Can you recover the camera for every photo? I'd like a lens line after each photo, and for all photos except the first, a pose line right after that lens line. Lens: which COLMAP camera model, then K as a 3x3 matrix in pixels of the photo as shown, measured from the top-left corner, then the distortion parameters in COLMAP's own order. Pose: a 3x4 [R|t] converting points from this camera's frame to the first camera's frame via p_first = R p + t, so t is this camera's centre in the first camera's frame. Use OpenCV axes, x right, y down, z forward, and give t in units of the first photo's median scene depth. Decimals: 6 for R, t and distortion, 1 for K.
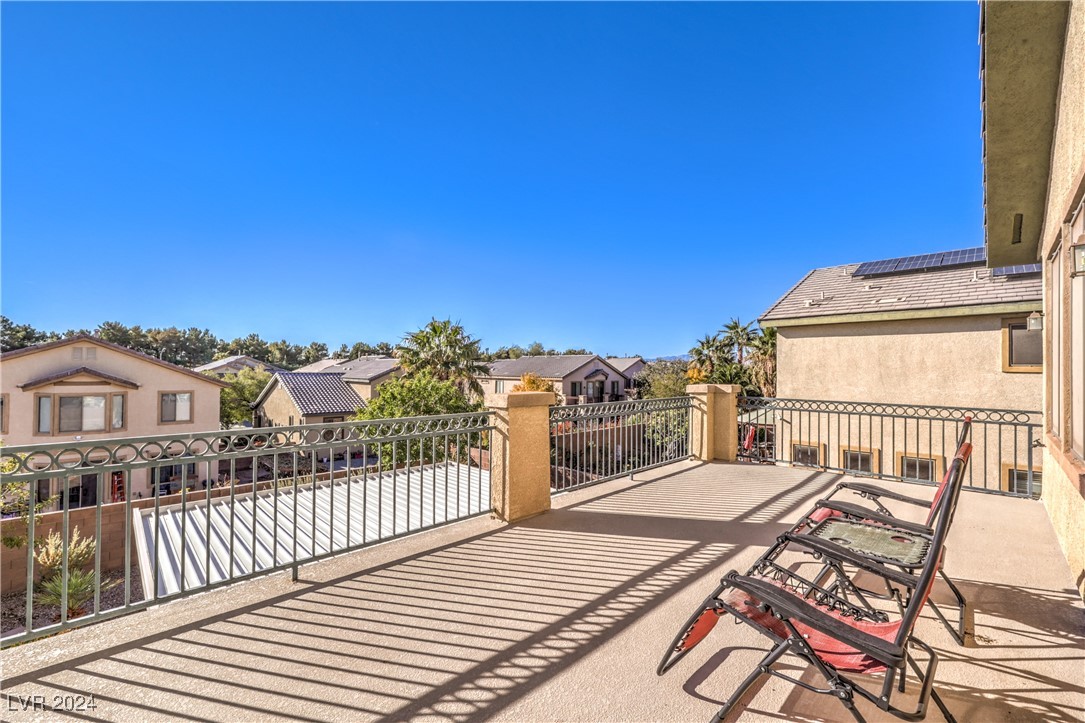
lens RADIAL K [[445.0, 0, 554.5], [0, 445.0, 368.3], [0, 0, 1]] dist [0.005924, -0.001060]
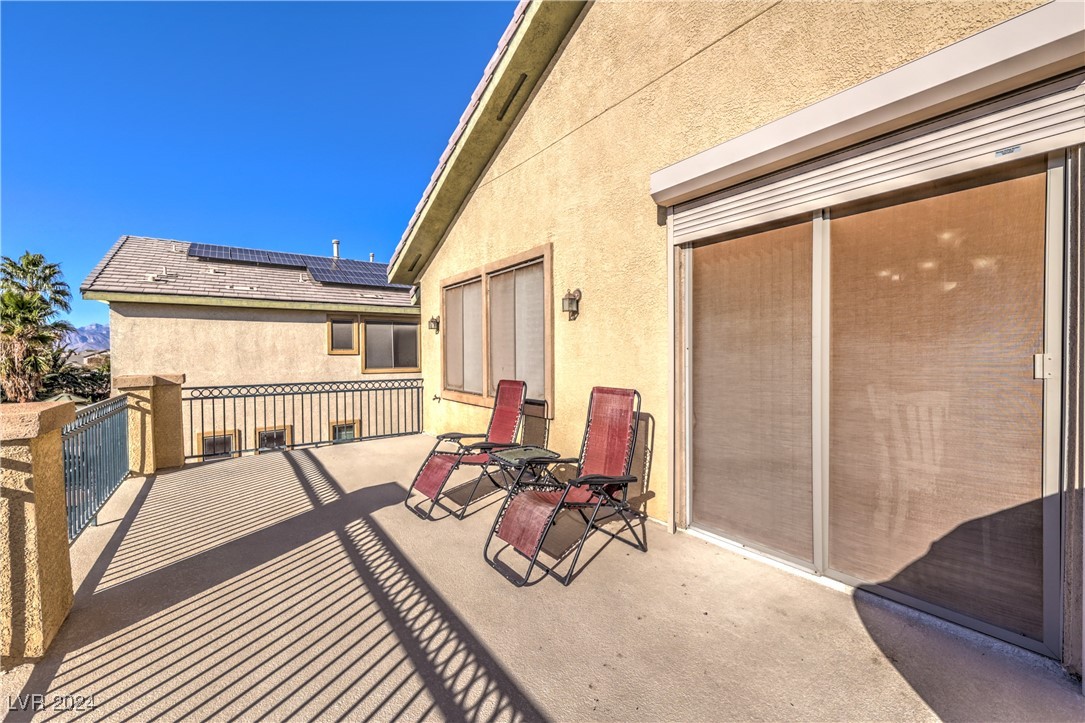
lens RADIAL K [[445.0, 0, 537.4], [0, 445.0, 365.5], [0, 0, 1]] dist [0.005924, -0.001060]
pose [[0.180843, -0.037183, 0.982809, -0.184827], [0.005703, 0.999308, 0.036758, -0.003483], [-0.983495, -0.001043, 0.180930, 0.127549]]
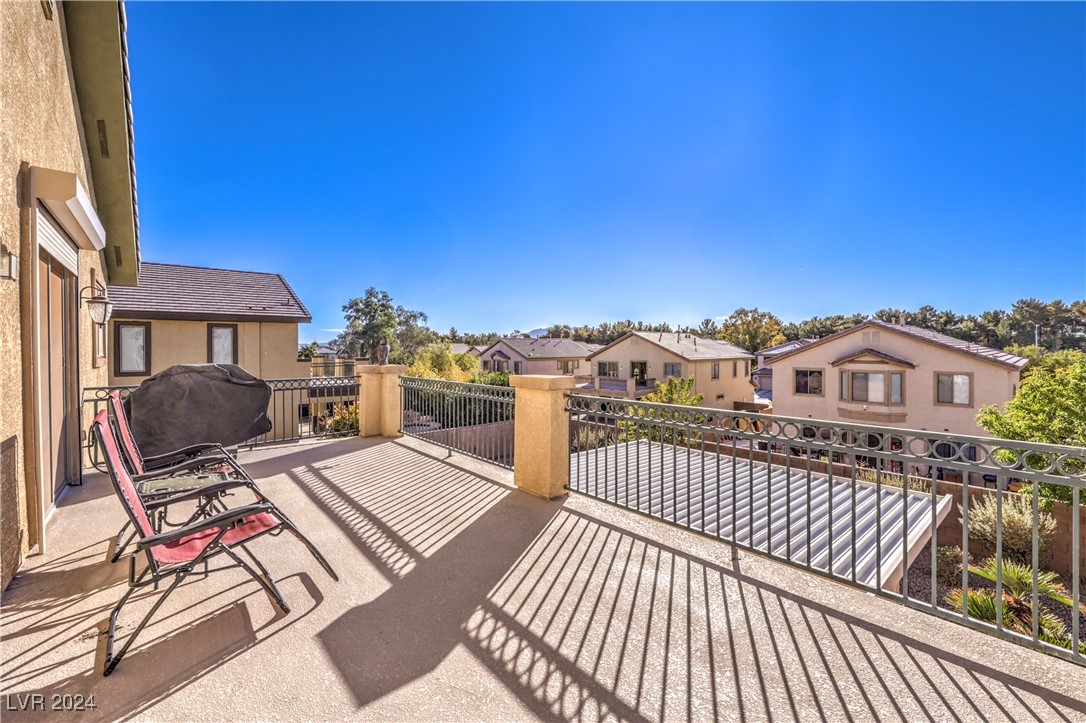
lens RADIAL K [[445.4, 0, 539.5], [0, 445.4, 352.9], [0, 0, 1]] dist [0.005924, -0.001060]
pose [[-0.080070, 0.003897, -0.996782, 0.389008], [0.007218, 0.999968, 0.003330, -0.001004], [0.996763, -0.006928, -0.080096, 0.432479]]
